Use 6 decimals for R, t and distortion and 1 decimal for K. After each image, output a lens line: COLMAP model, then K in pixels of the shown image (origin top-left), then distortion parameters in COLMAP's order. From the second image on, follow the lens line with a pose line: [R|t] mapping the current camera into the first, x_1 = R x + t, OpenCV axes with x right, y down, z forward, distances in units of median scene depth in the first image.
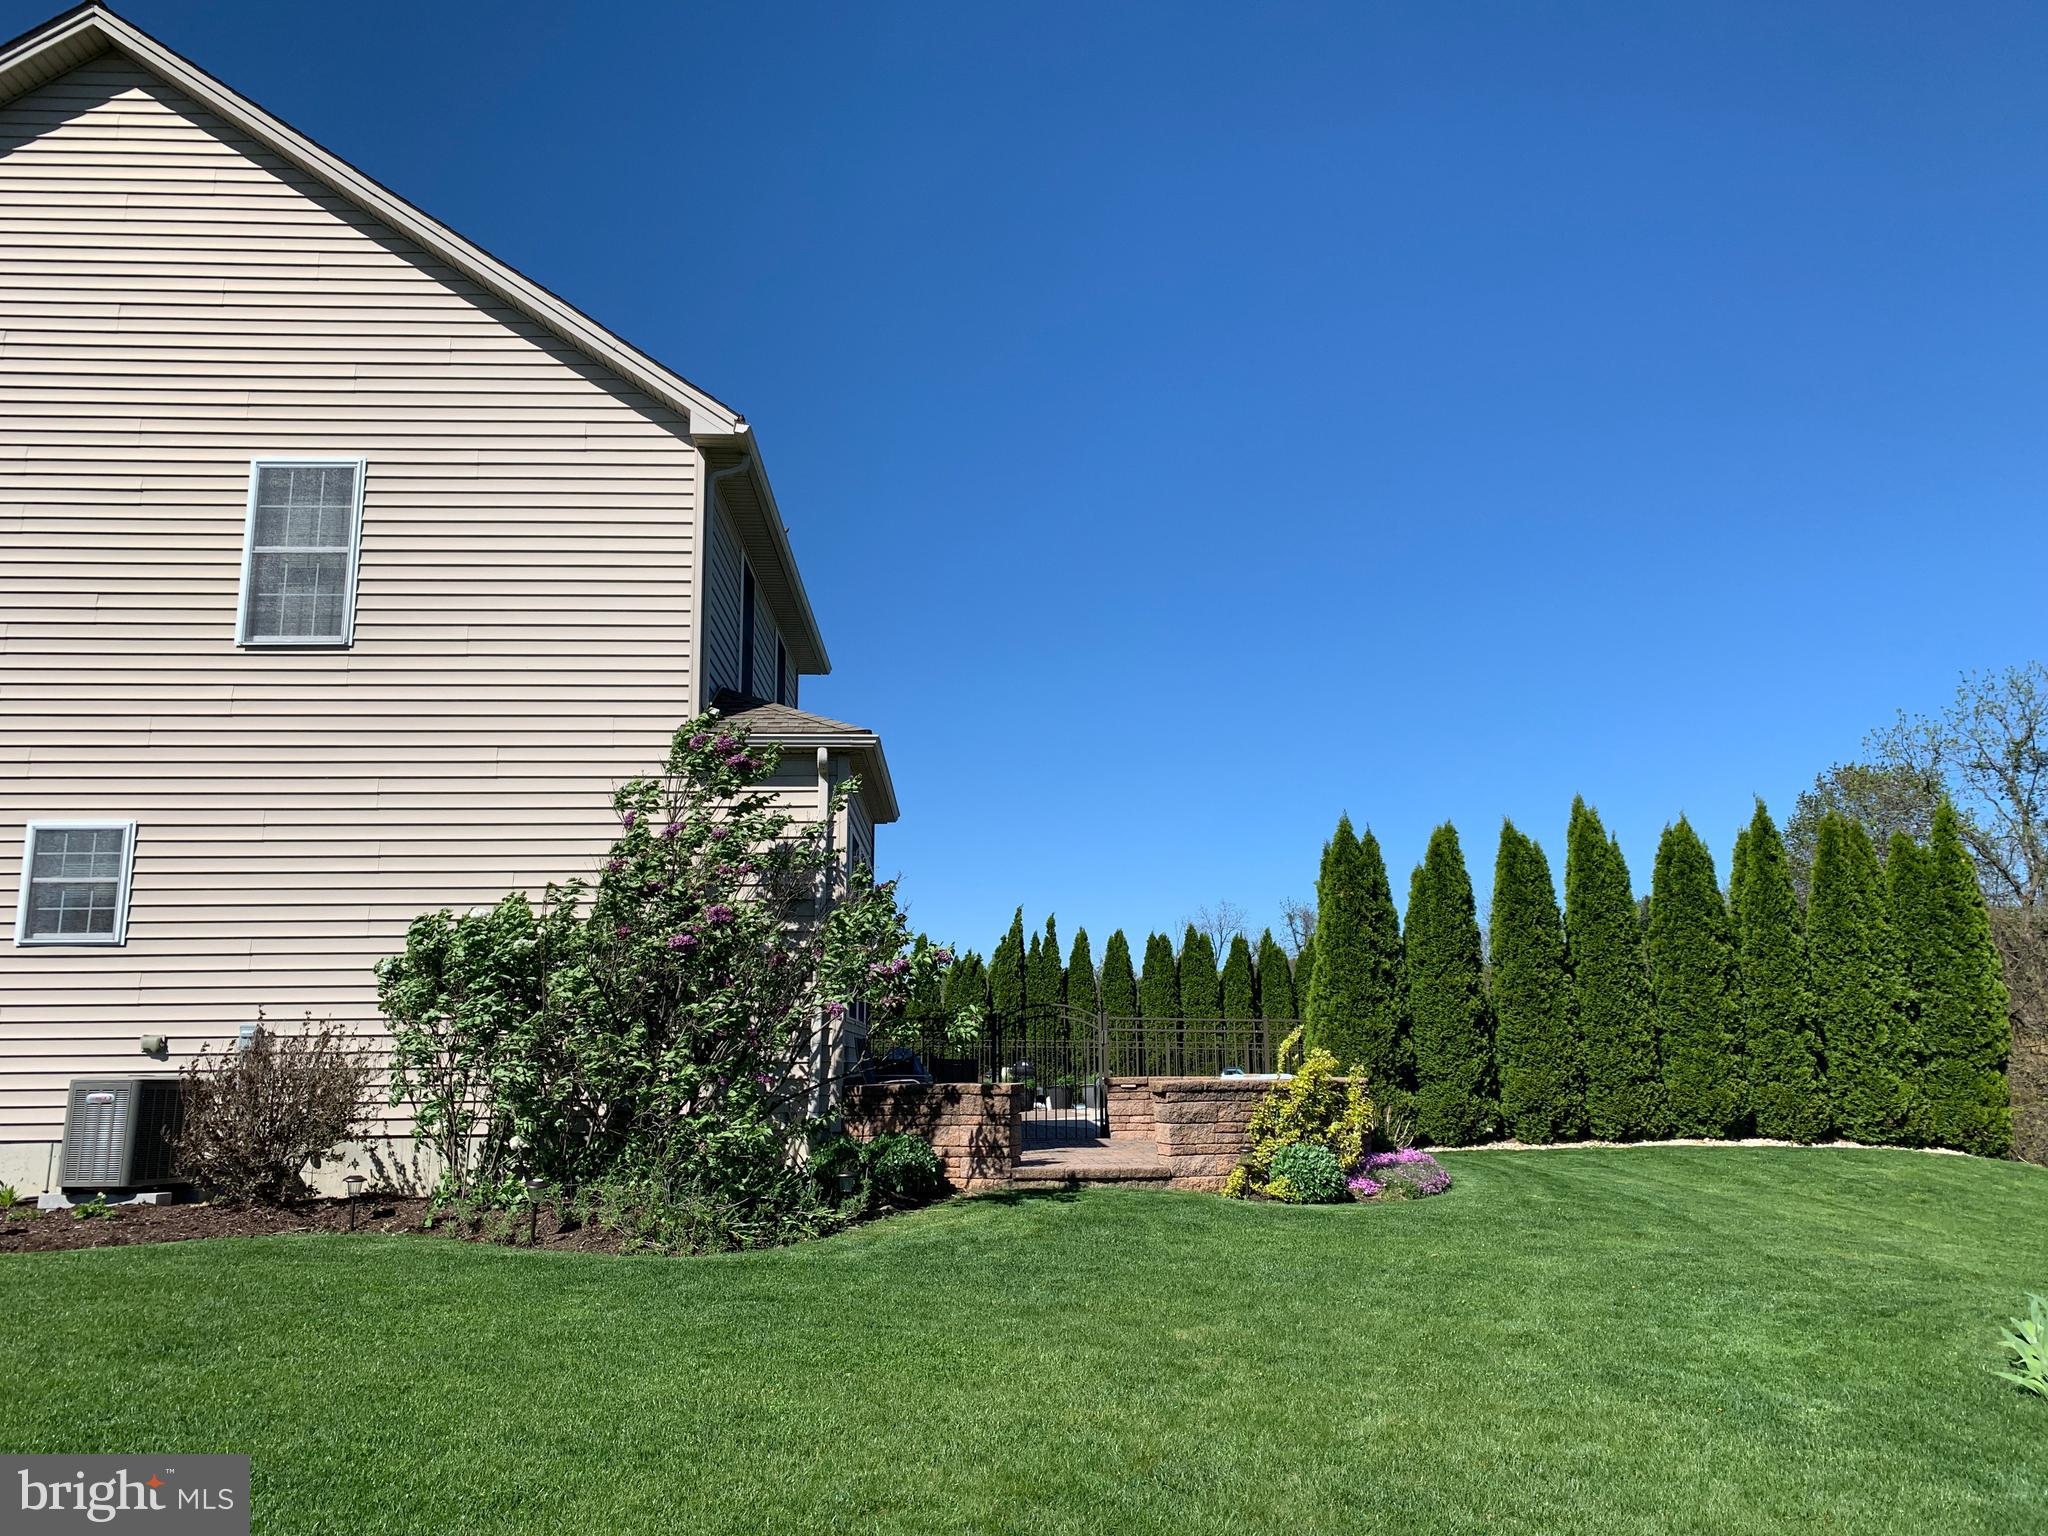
lens RADIAL K [[1536.7, 0, 1028.4], [0, 1536.7, 773.0], [0, 0, 1]] dist [0.027694, -0.028452]
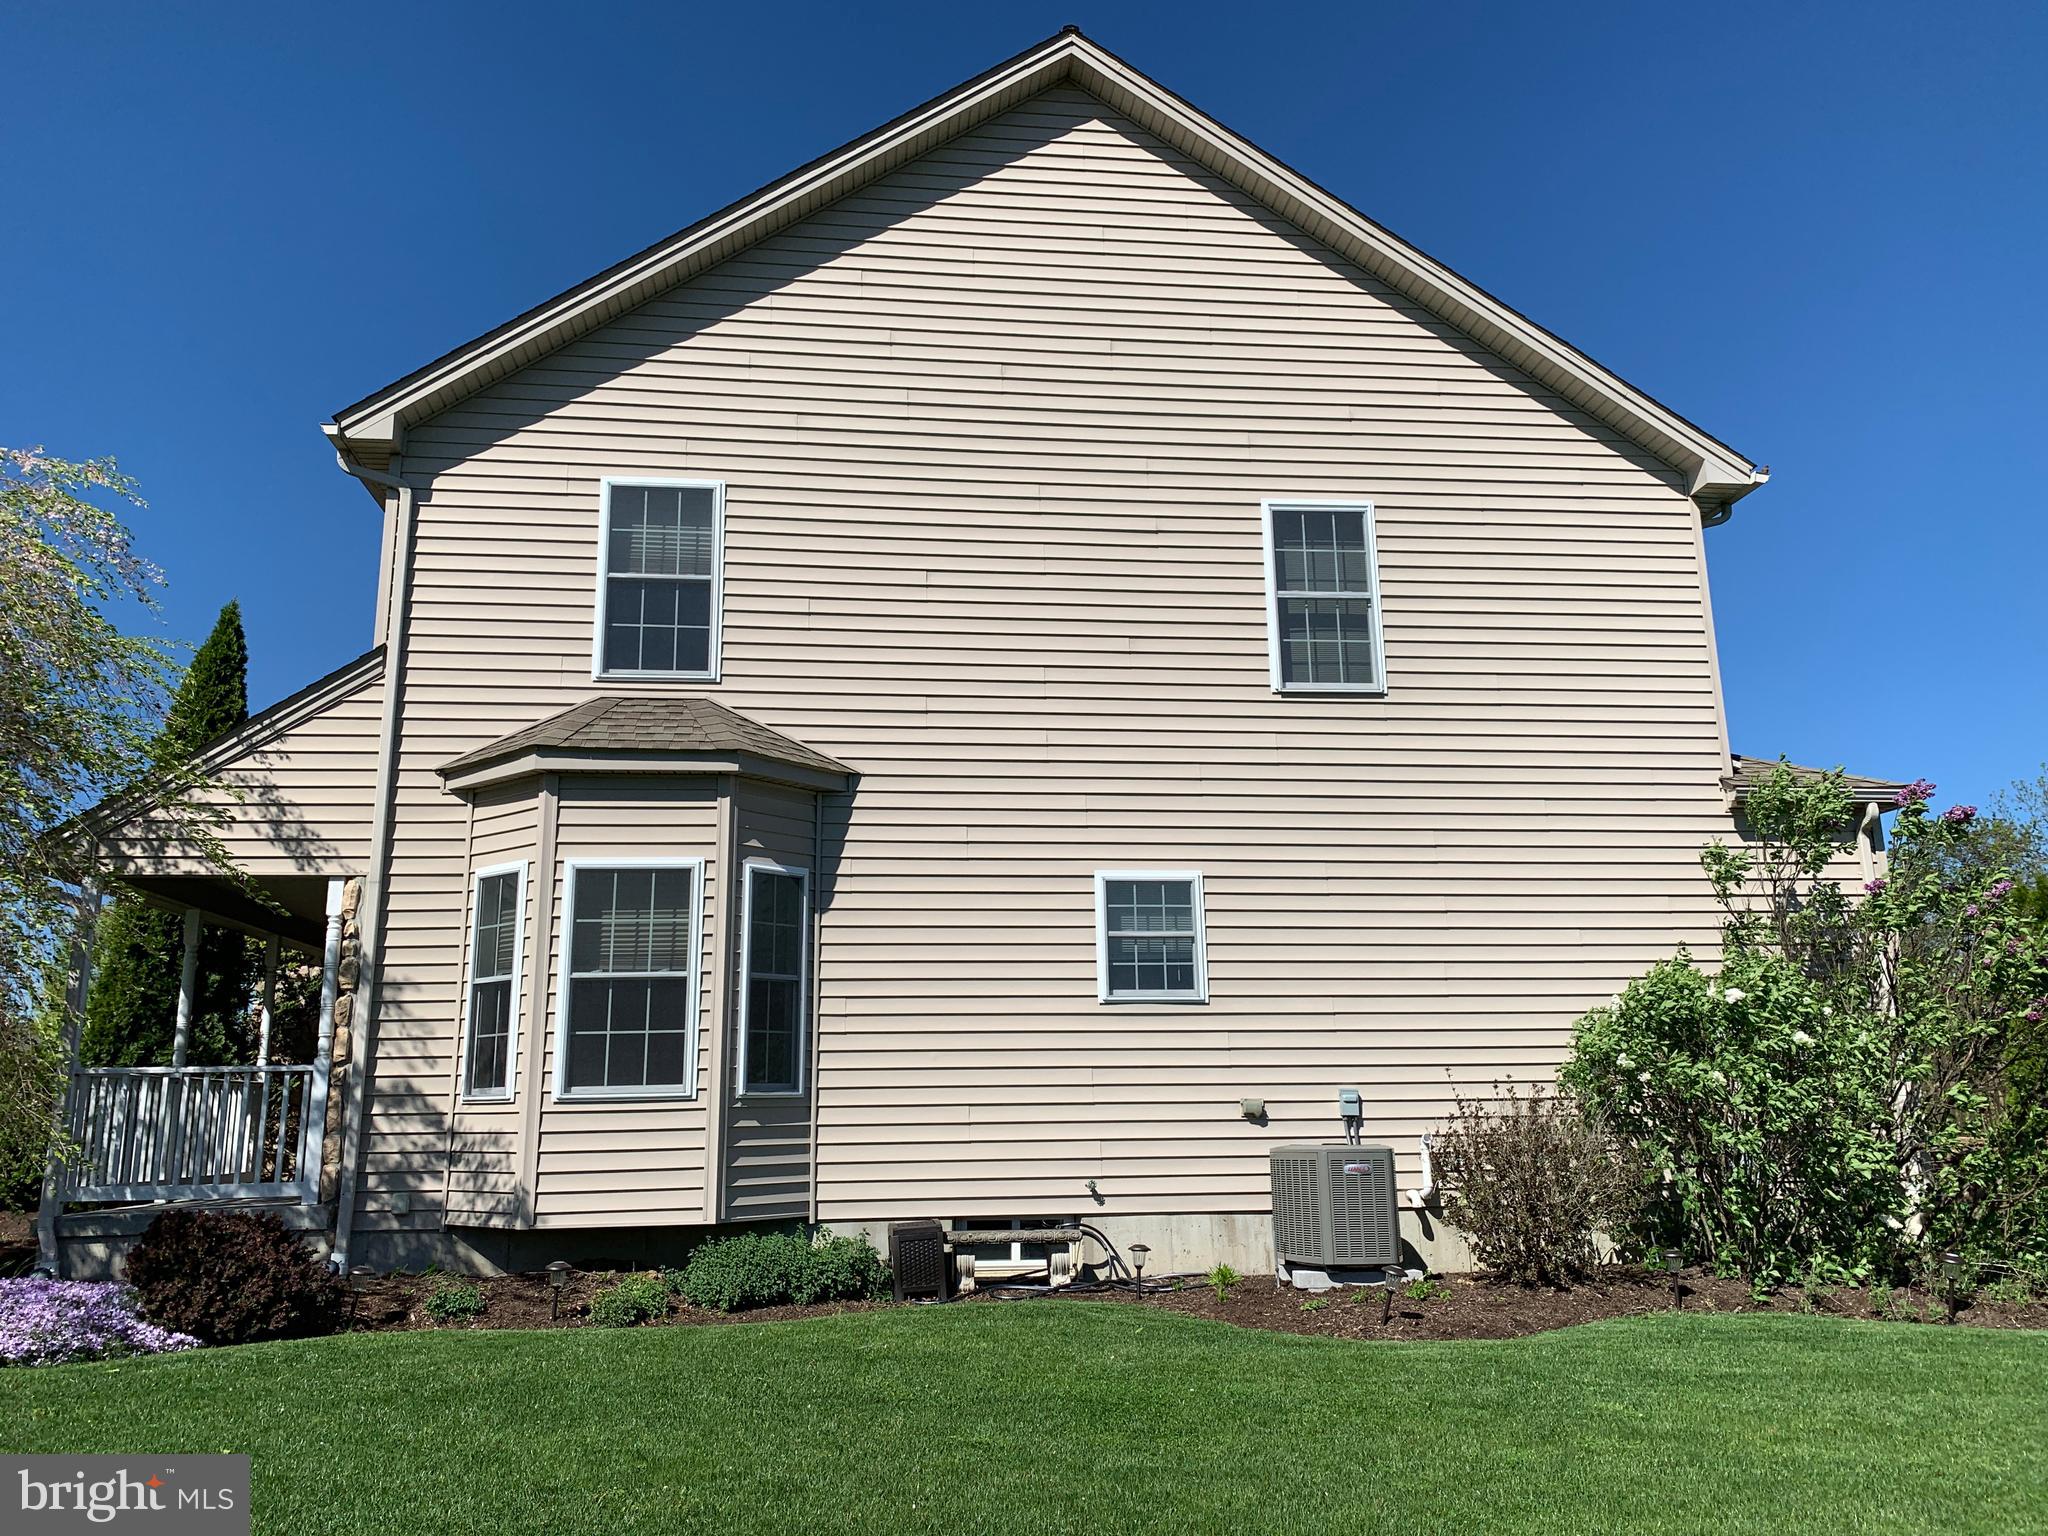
lens RADIAL K [[1536.7, 0, 1022.7], [0, 1536.7, 754.1], [0, 0, 1]] dist [0.027694, -0.028452]
pose [[0.997798, 0.010225, 0.065539, -0.725652], [-0.008497, 0.999610, -0.026589, -0.016006], [-0.065785, 0.025974, 0.997496, 0.042613]]
